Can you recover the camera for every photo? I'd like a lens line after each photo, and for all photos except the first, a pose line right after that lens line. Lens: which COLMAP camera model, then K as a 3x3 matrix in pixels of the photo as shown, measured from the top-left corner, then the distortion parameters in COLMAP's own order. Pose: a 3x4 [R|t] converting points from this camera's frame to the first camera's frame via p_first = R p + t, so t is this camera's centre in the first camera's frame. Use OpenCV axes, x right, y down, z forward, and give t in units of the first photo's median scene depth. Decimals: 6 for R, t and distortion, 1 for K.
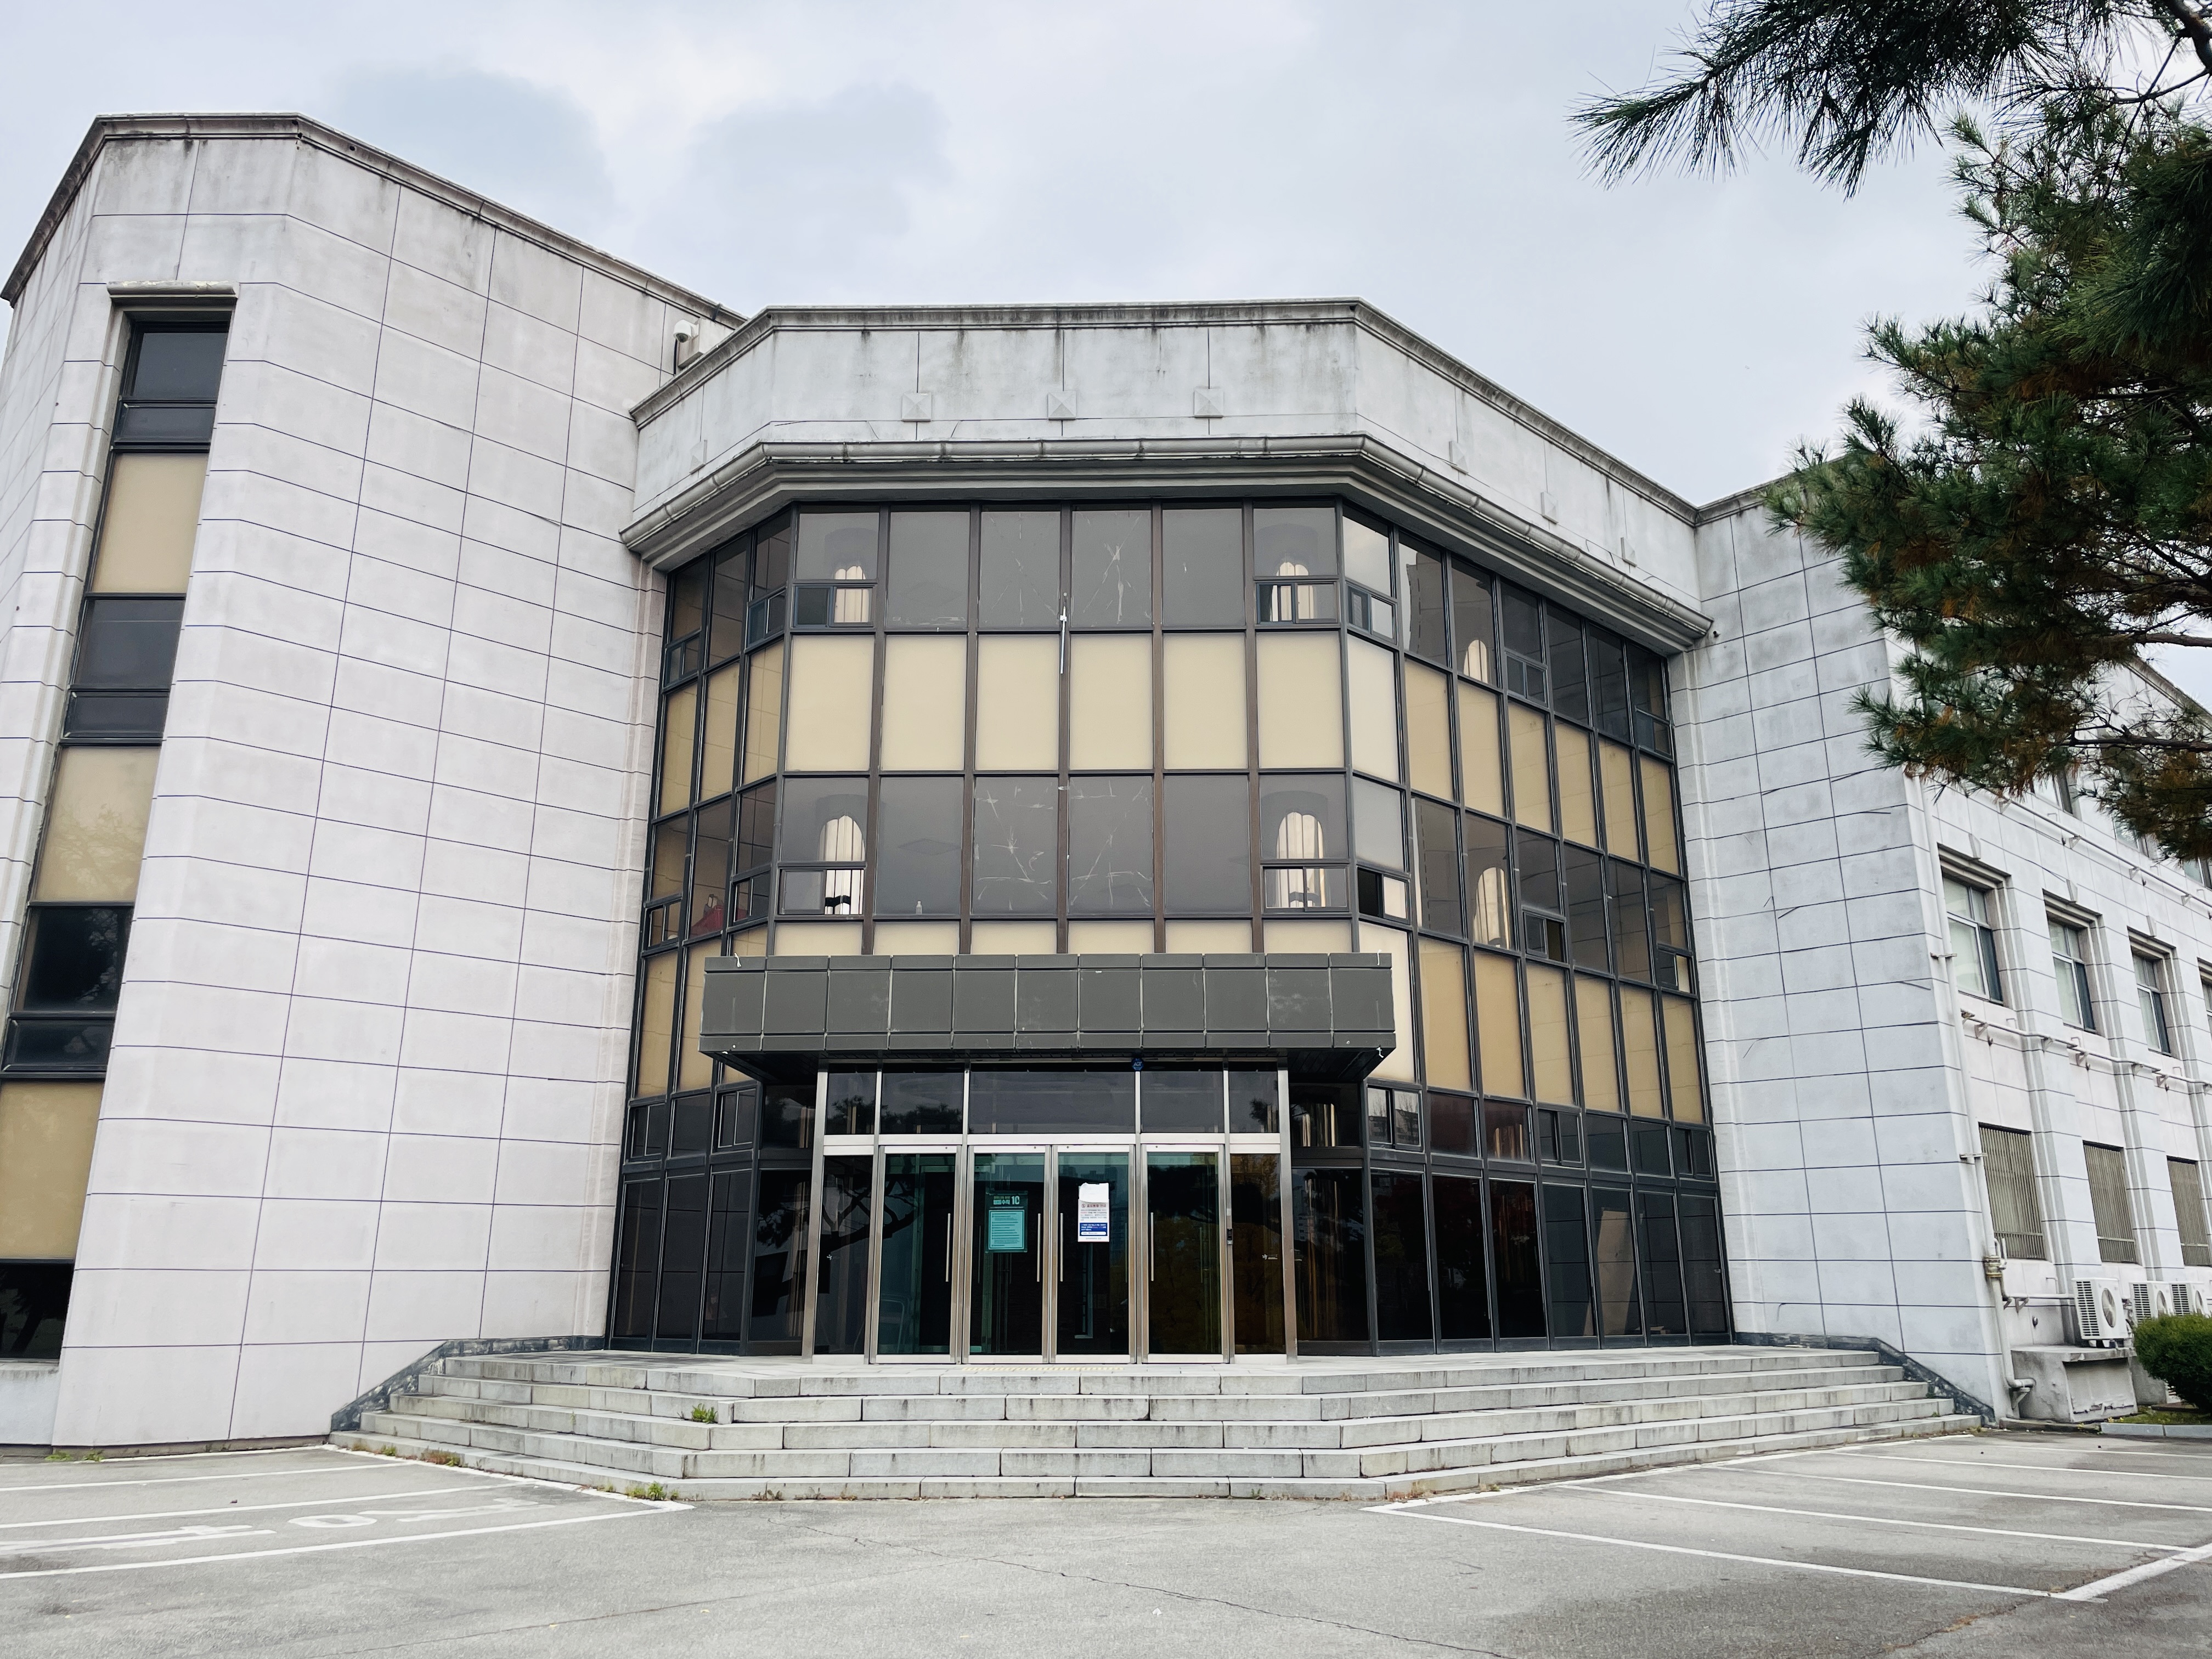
lens RADIAL K [[1680.5, 0, 1109.8], [0, 1680.5, 803.1], [0, 0, 1]] dist [0.093442, -0.116670]
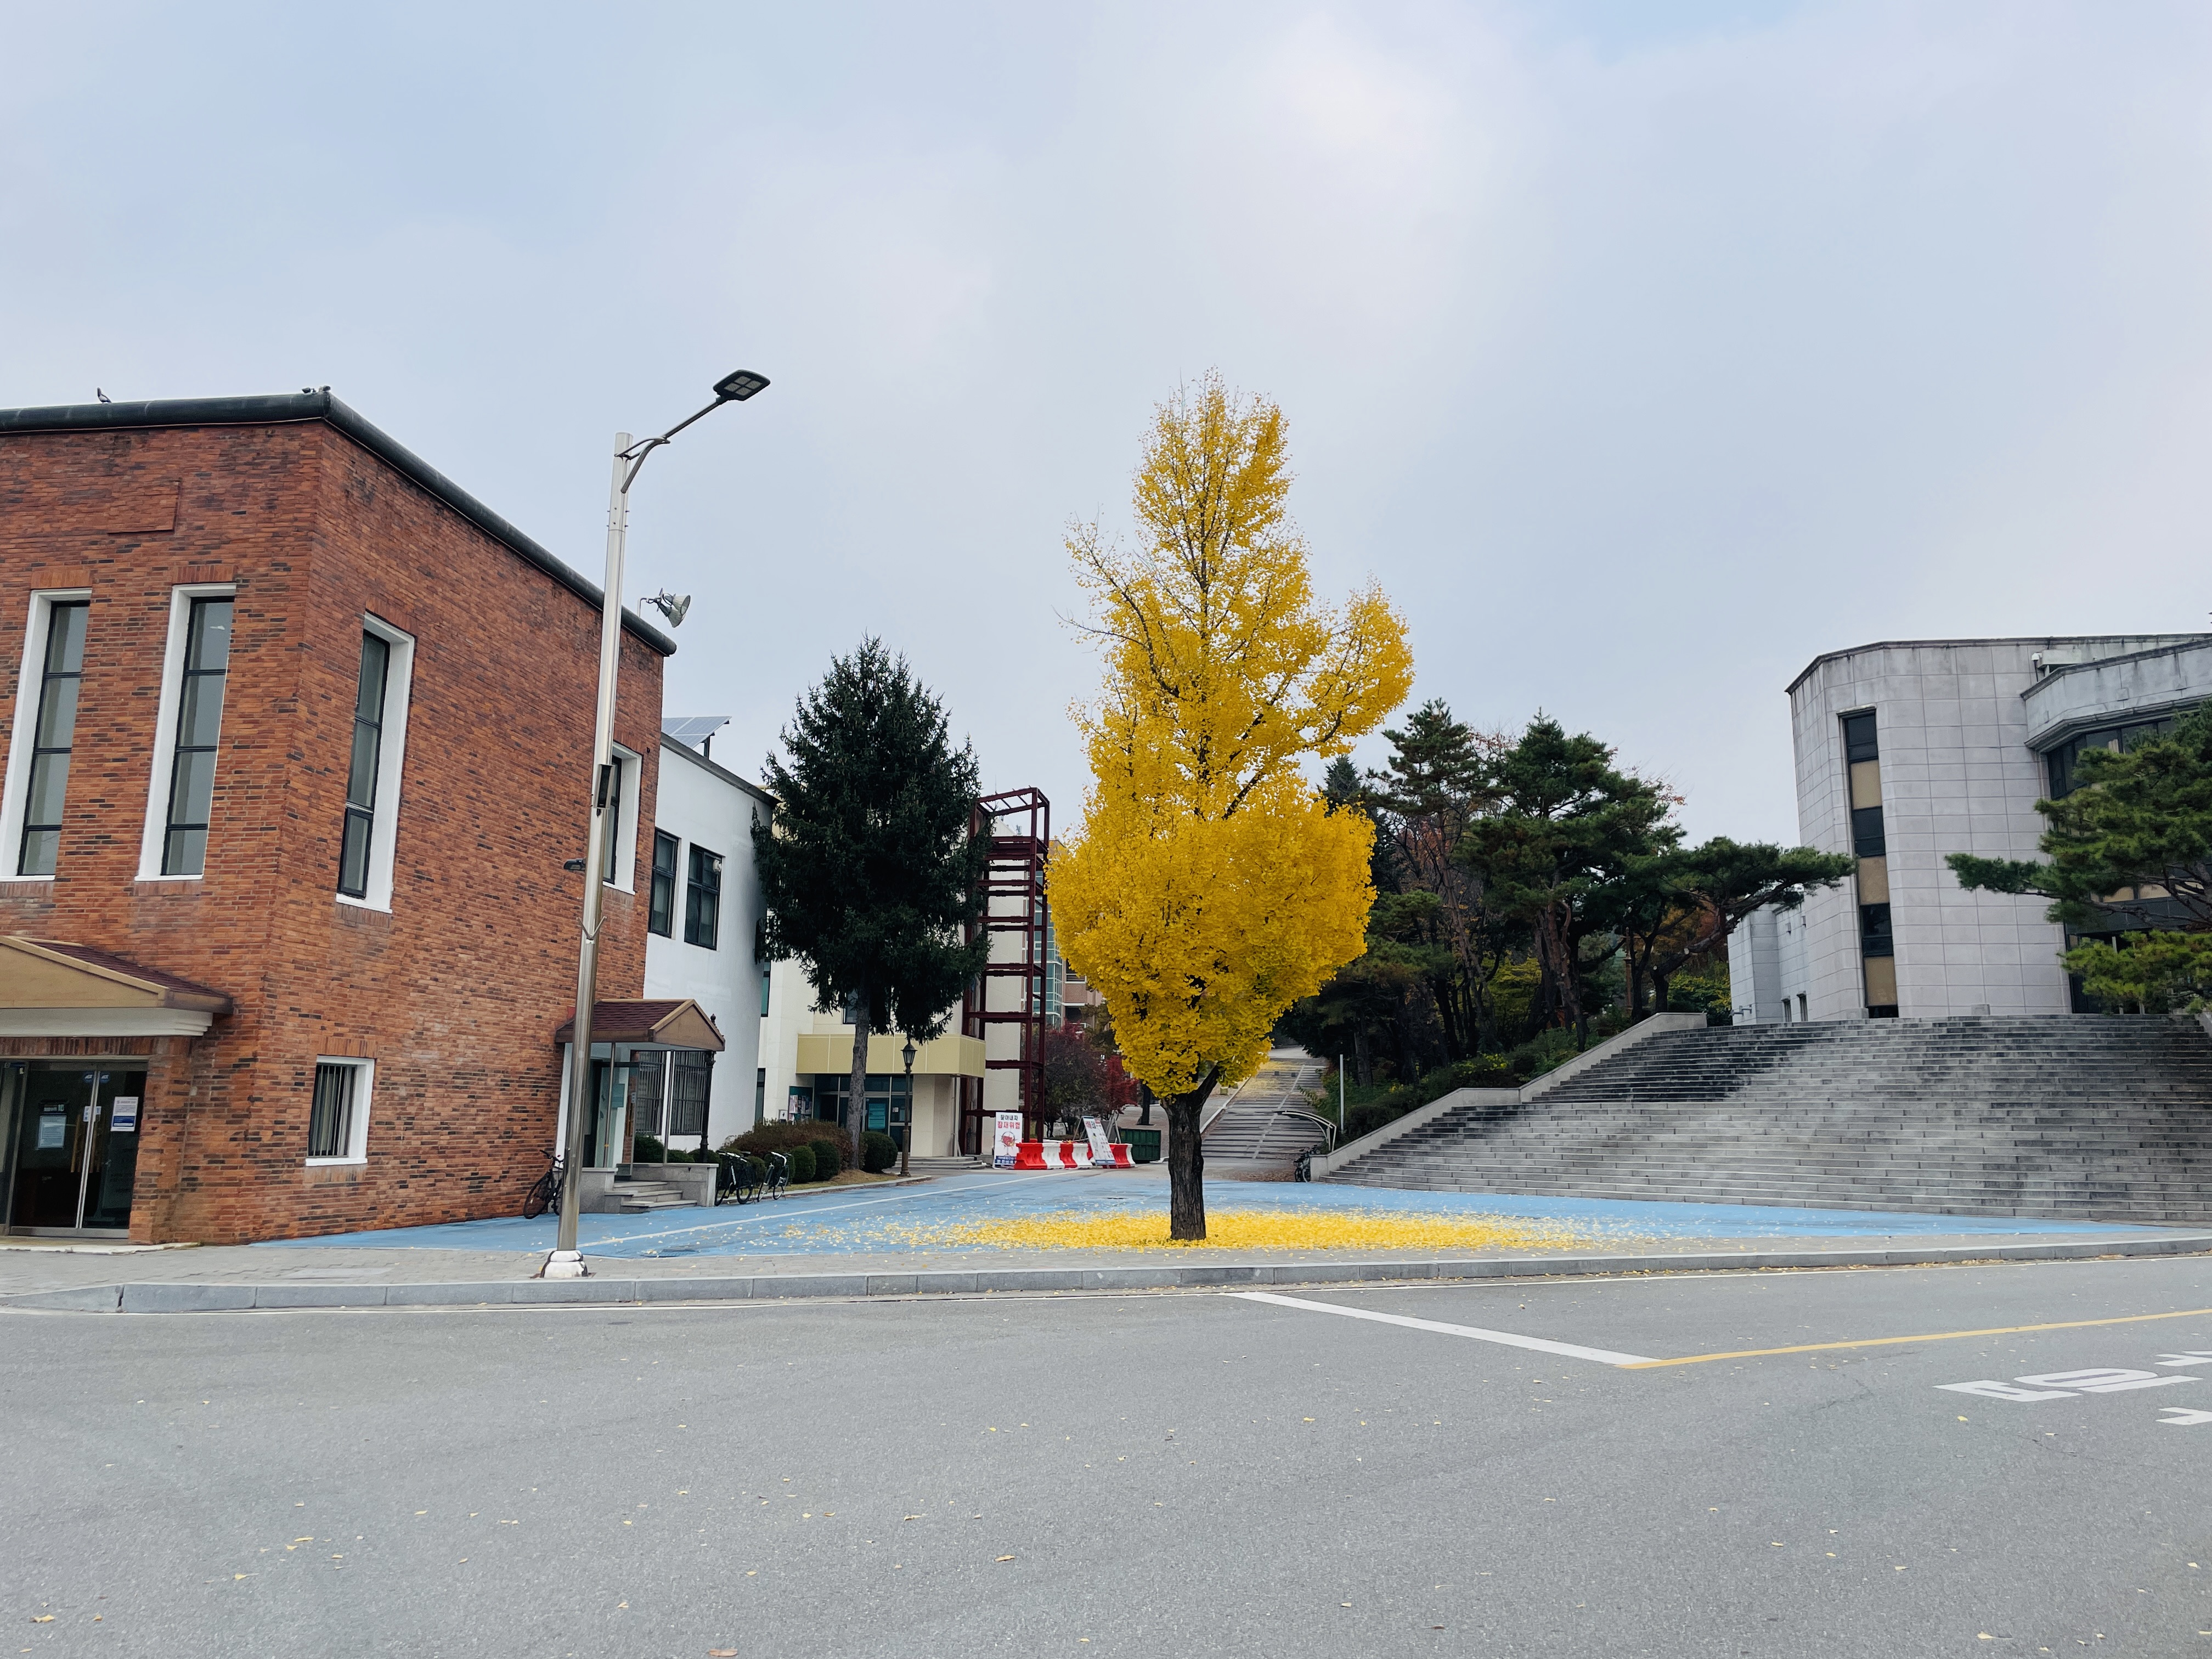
lens RADIAL K [[1680.5, 0, 1109.8], [0, 1680.5, 803.1], [0, 0, 1]] dist [0.093442, -0.116670]
pose [[0.626425, -0.140213, -0.766767, 0.972203], [0.204252, 0.978843, -0.012127, -0.366803], [0.752245, -0.149017, 0.641811, -2.068247]]
